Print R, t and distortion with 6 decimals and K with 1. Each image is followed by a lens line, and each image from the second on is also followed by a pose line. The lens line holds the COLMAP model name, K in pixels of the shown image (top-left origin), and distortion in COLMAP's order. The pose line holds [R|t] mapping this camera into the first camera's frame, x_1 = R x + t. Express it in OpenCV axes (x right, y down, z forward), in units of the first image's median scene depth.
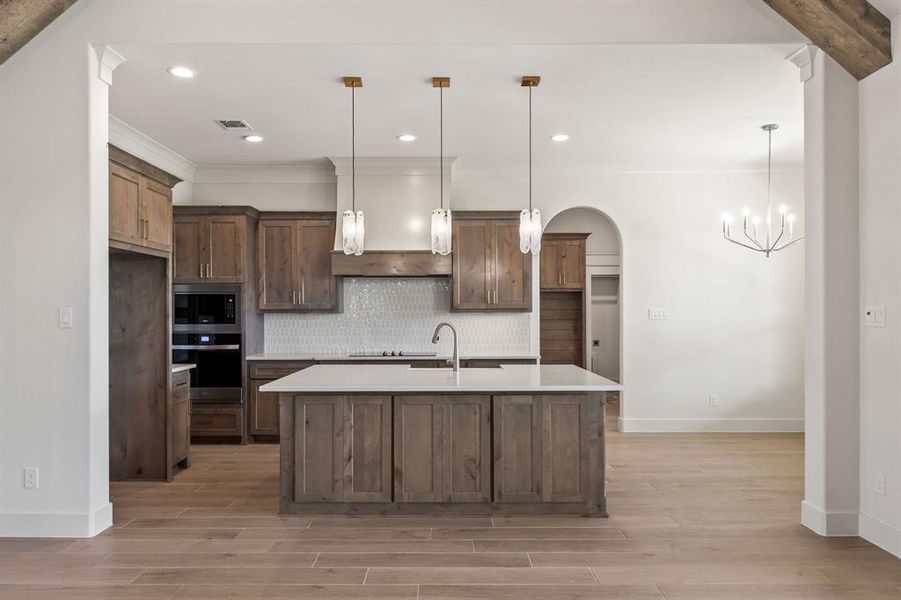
lens RADIAL K [[610.3, 0, 448.7], [0, 610.3, 310.4], [0, 0, 1]] dist [0.005341, -0.000773]
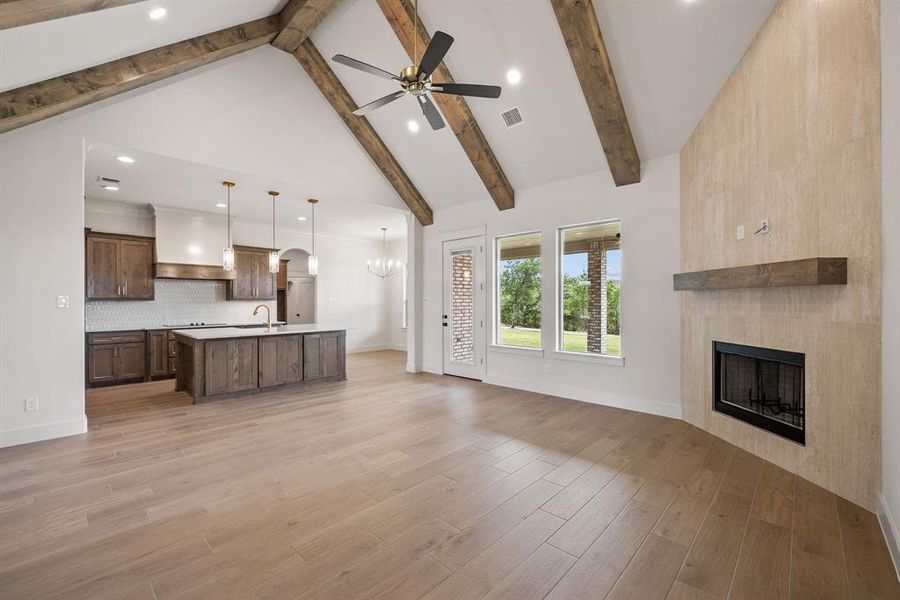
lens RADIAL K [[376.8, 0, 446.1], [0, 376.8, 301.5], [0, 0, 1]] dist [-0.004556, -0.000613]
pose [[0.694565, 0.000688, 0.719430, -0.486008], [-0.000929, 1.000000, -0.000059, 0.008287], [-0.719430, -0.000627, 0.694565, -0.326411]]
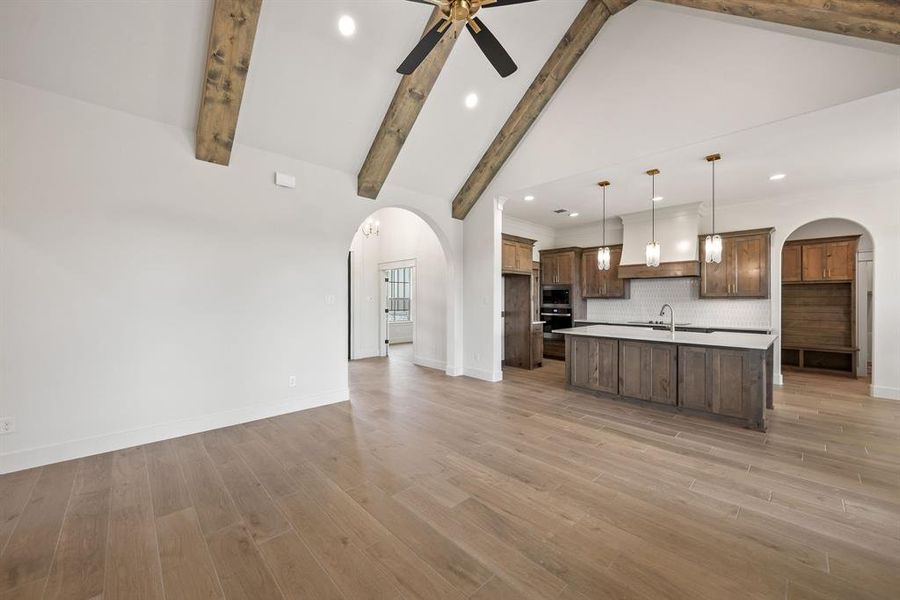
lens RADIAL K [[344.3, 0, 446.5], [0, 344.3, 299.2], [0, 0, 1]] dist [-0.001225, -0.000272]
pose [[0.684559, 0.003998, -0.728947, 0.281237], [-0.001151, 0.999990, 0.004405, 0.001783], [0.728957, -0.002176, 0.684556, -0.137845]]
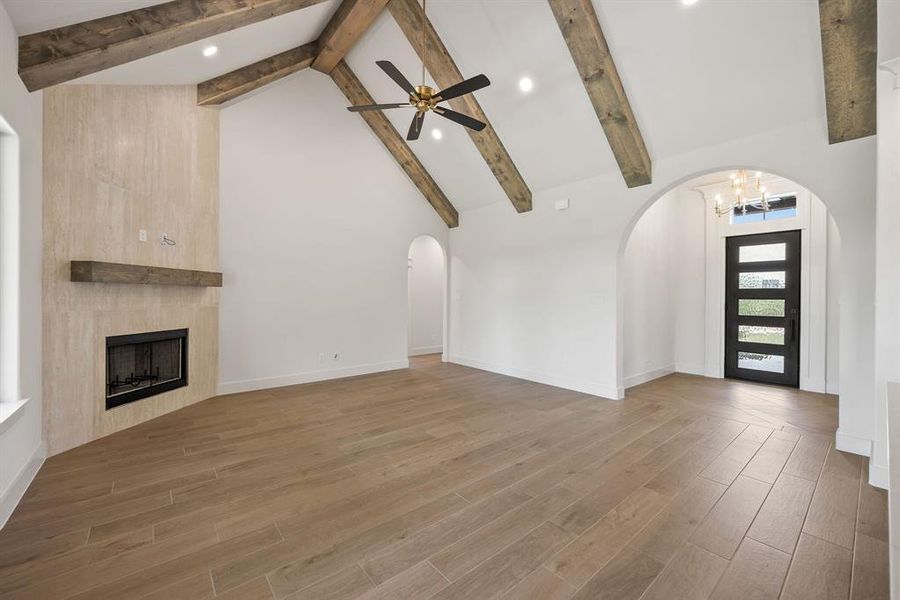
lens RADIAL K [[358.5, 0, 449.3], [0, 358.5, 298.4], [0, 0, 1]] dist [-0.000870, -0.000259]
pose [[-0.769566, -0.002509, -0.638562, 0.380794], [-0.006017, 0.999976, 0.003321, 0.007388], [0.638538, 0.006398, -0.769563, 0.770787]]
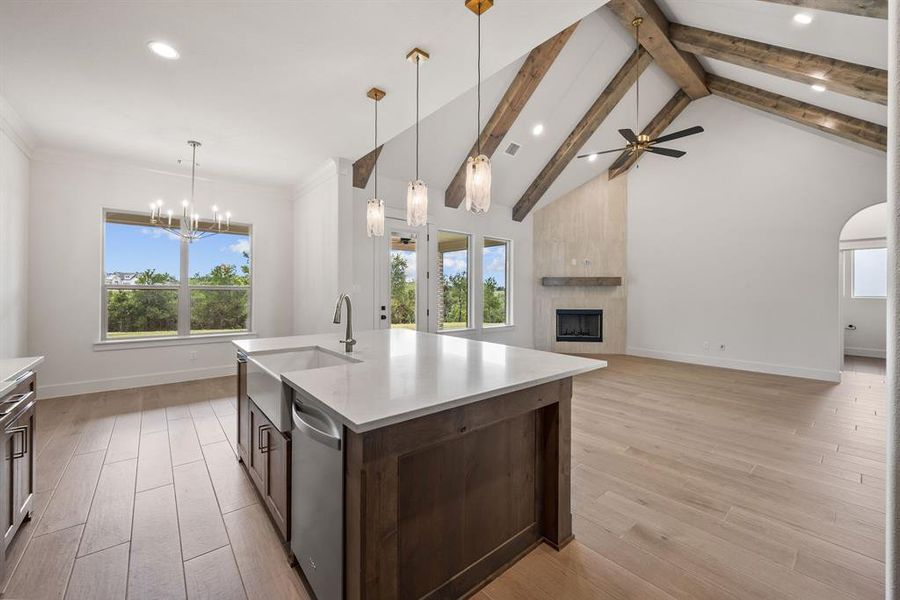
lens RADIAL K [[354.2, 0, 446.5], [0, 354.2, 290.9], [0, 0, 1]] dist [-0.000847, -0.000116]
pose [[-0.639622, 0.000867, 0.768689, -0.441565], [-0.004317, 0.999980, -0.004721, 0.016346], [-0.768677, -0.006338, -0.639606, 1.189649]]
